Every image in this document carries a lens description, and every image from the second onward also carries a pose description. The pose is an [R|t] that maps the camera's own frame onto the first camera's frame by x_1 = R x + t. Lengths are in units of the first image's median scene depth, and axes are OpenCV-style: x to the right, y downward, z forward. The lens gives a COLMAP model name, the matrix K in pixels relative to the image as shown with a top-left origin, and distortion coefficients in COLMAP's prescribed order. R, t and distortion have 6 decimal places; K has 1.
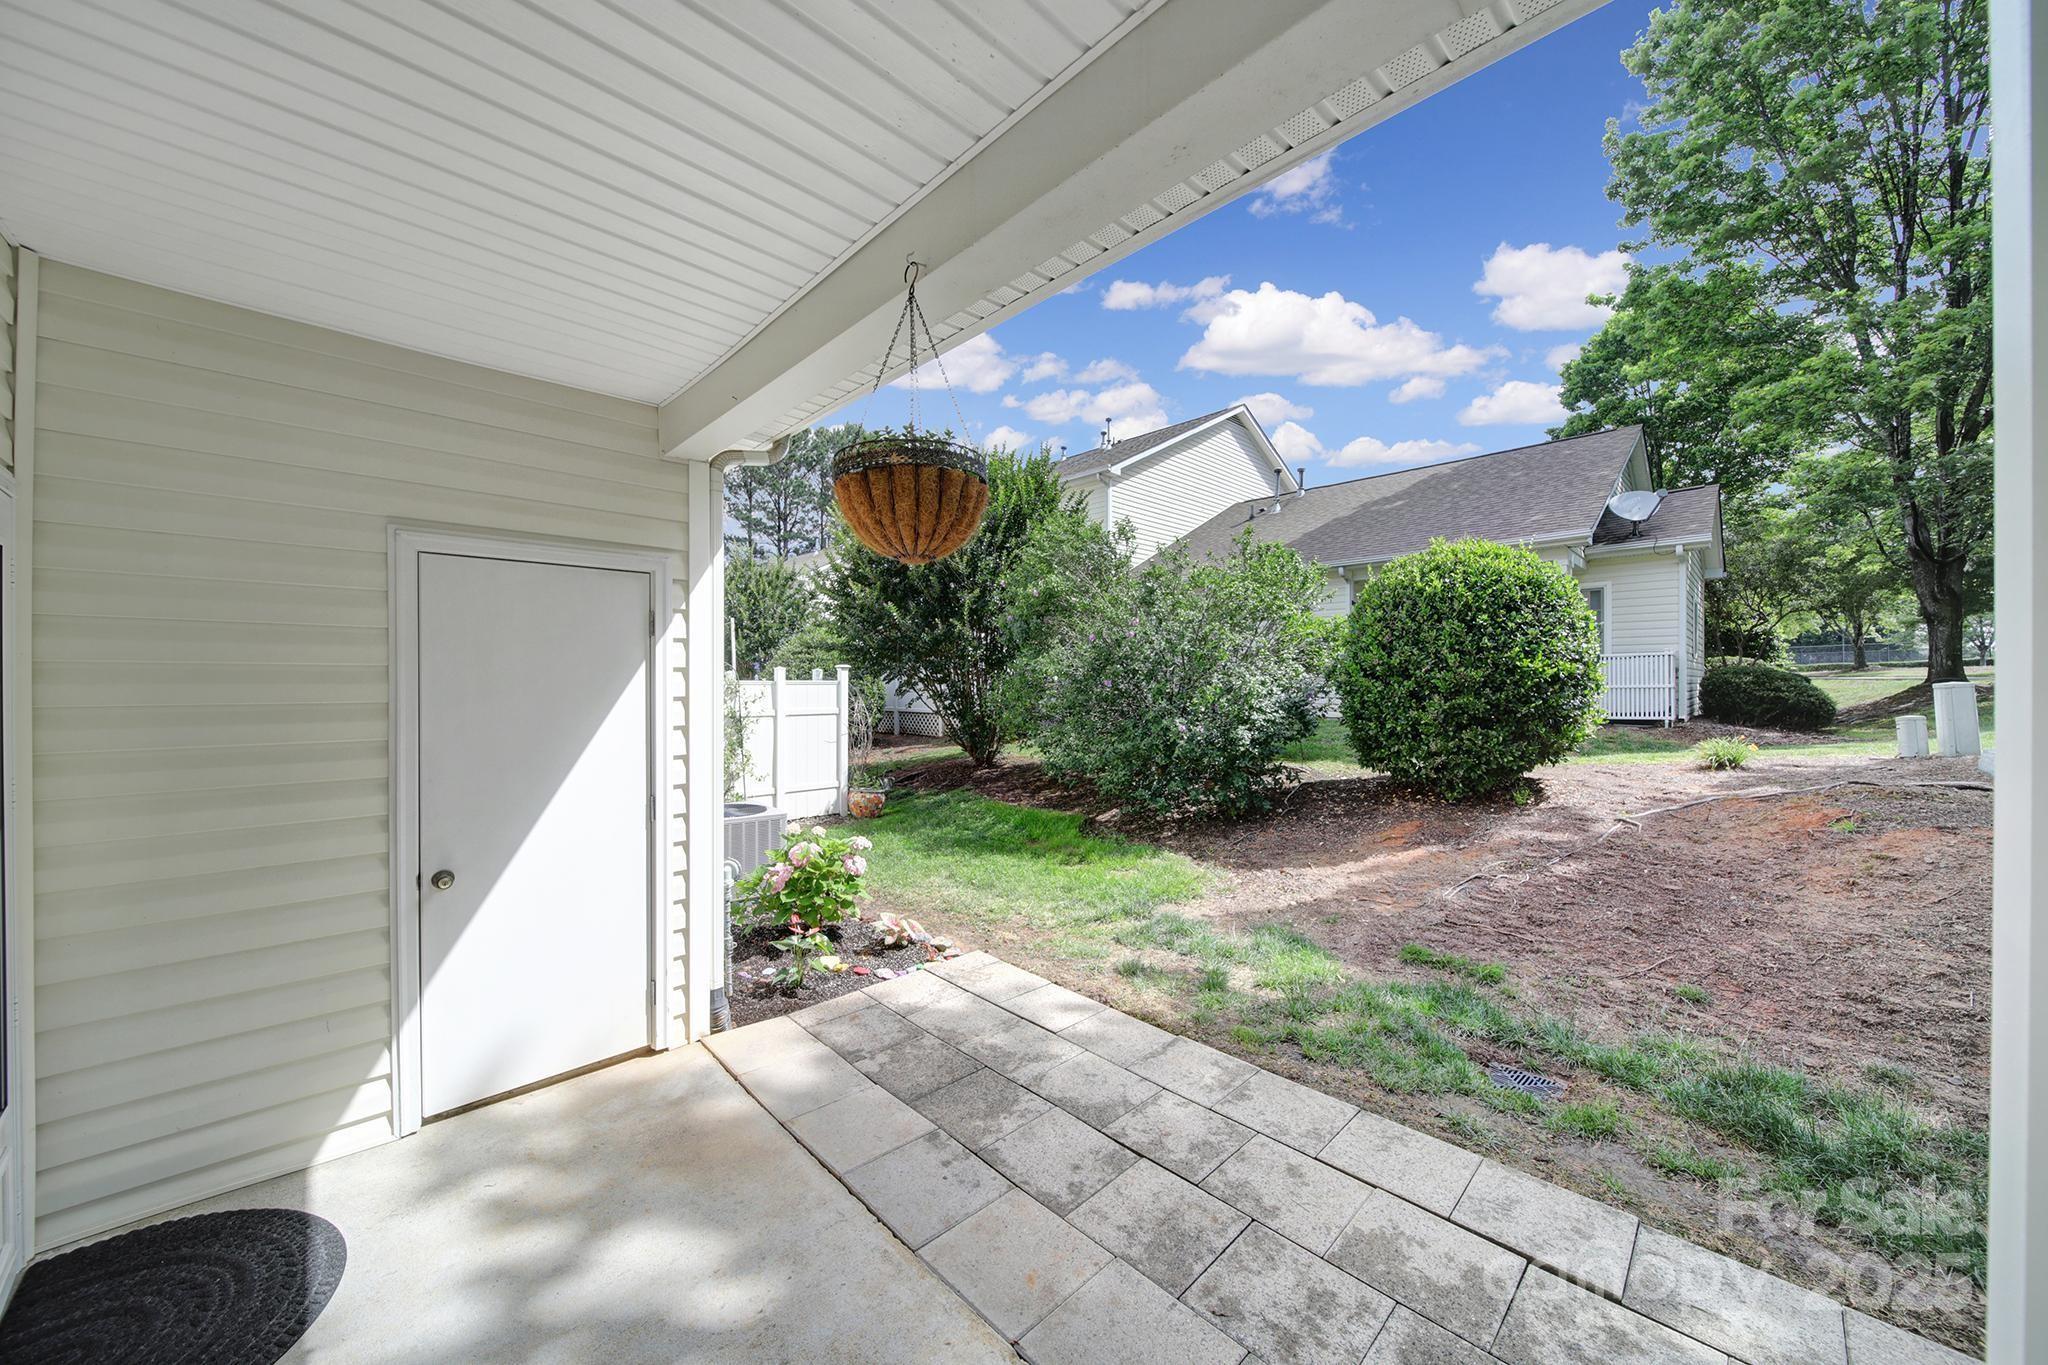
lens RADIAL K [[716.1, 0, 1040.2], [0, 716.1, 681.7], [0, 0, 1]] dist [-0.000975, -0.000079]
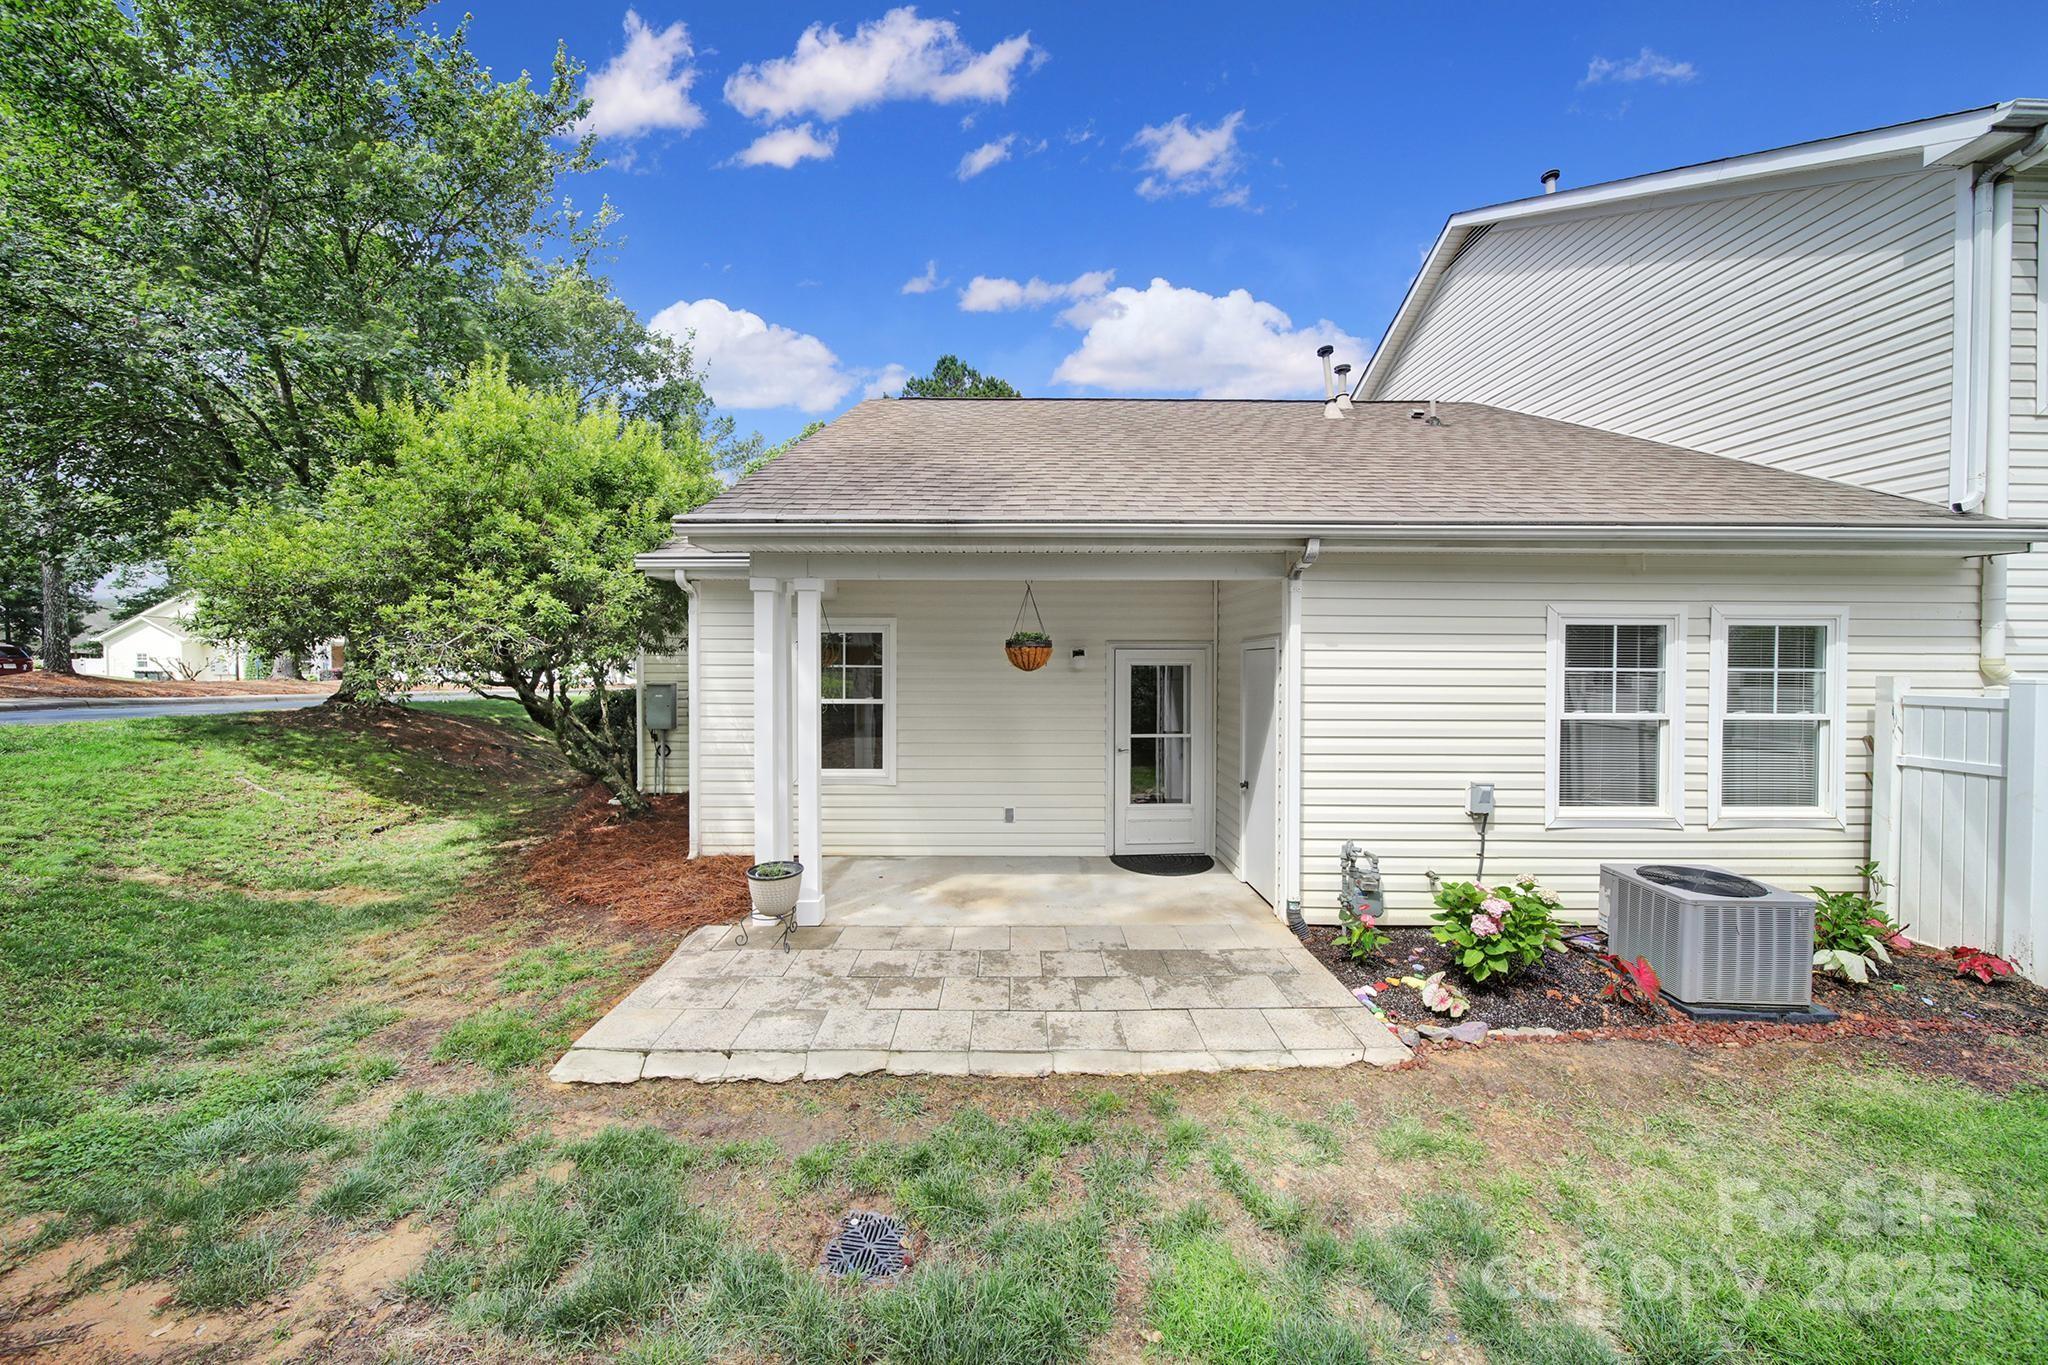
lens RADIAL K [[714.5, 0, 1014.1], [0, 714.5, 666.7], [0, 0, 1]] dist [-0.003203, -0.000294]
pose [[-0.697988, 0.005428, -0.716089, 1.319563], [-0.001315, 0.999960, 0.008862, -0.133286], [0.716108, 0.007127, -0.697953, 1.948899]]
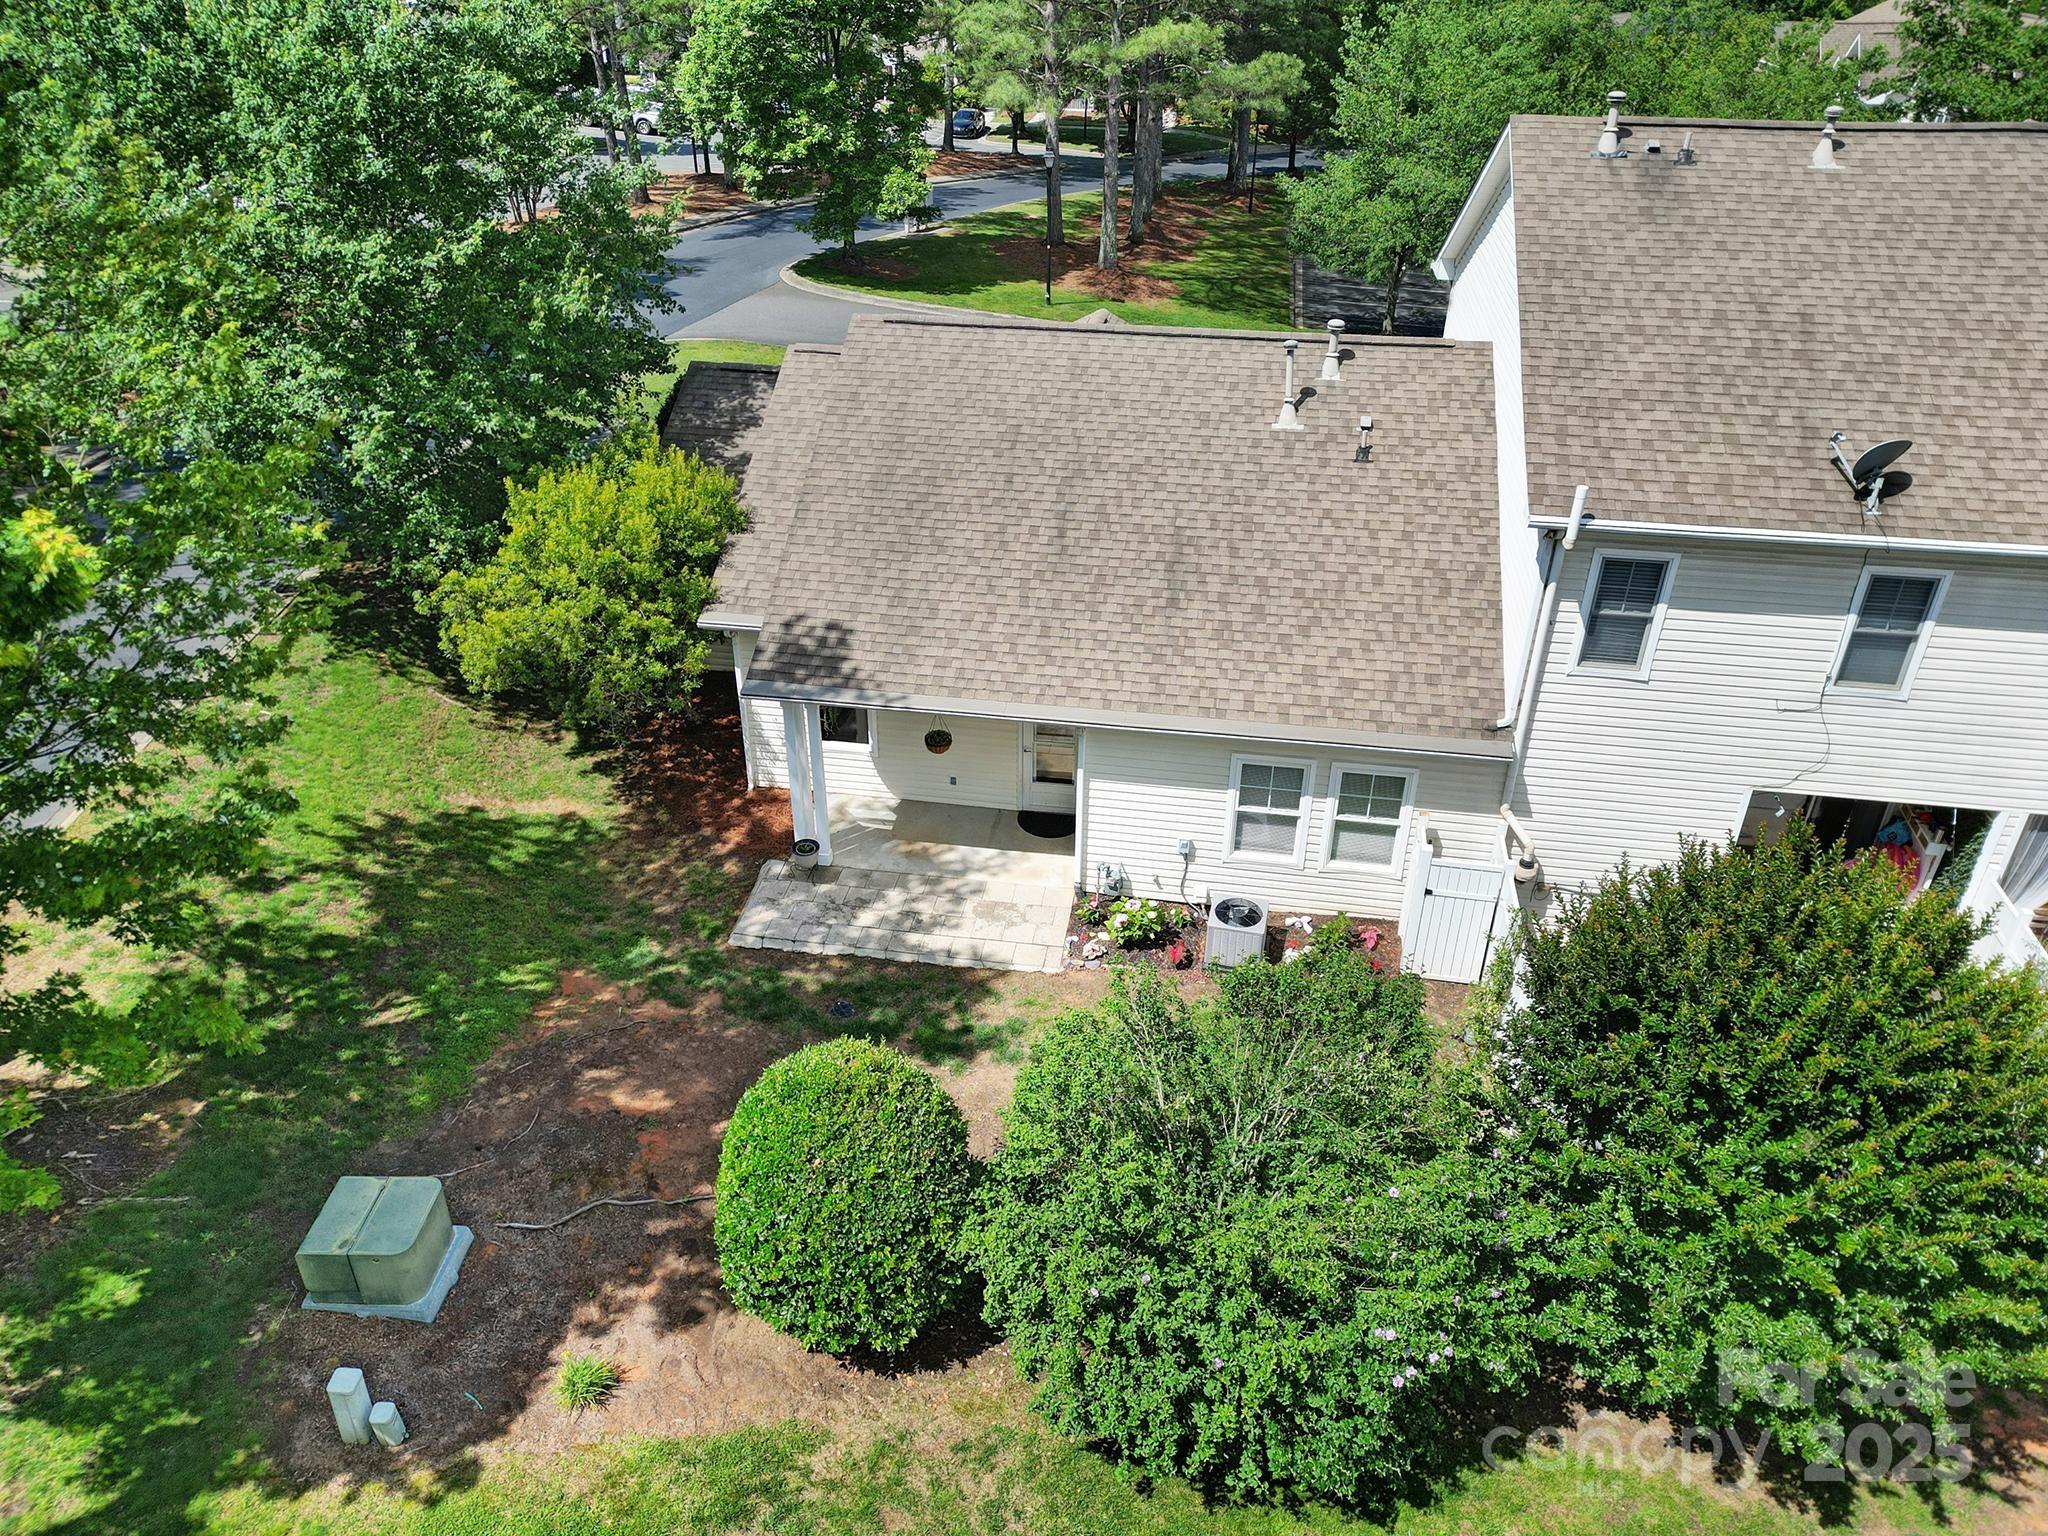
lens RADIAL K [[1442.2, 0, 1001.1], [0, 1442.2, 763.1], [0, 0, 1]] dist [0.071970, -0.077432]
pose [[-0.812548, 0.303854, -0.497432, 3.068740], [0.002311, 0.855055, 0.518532, -3.621378], [0.582890, 0.420182, -0.695475, 5.576477]]
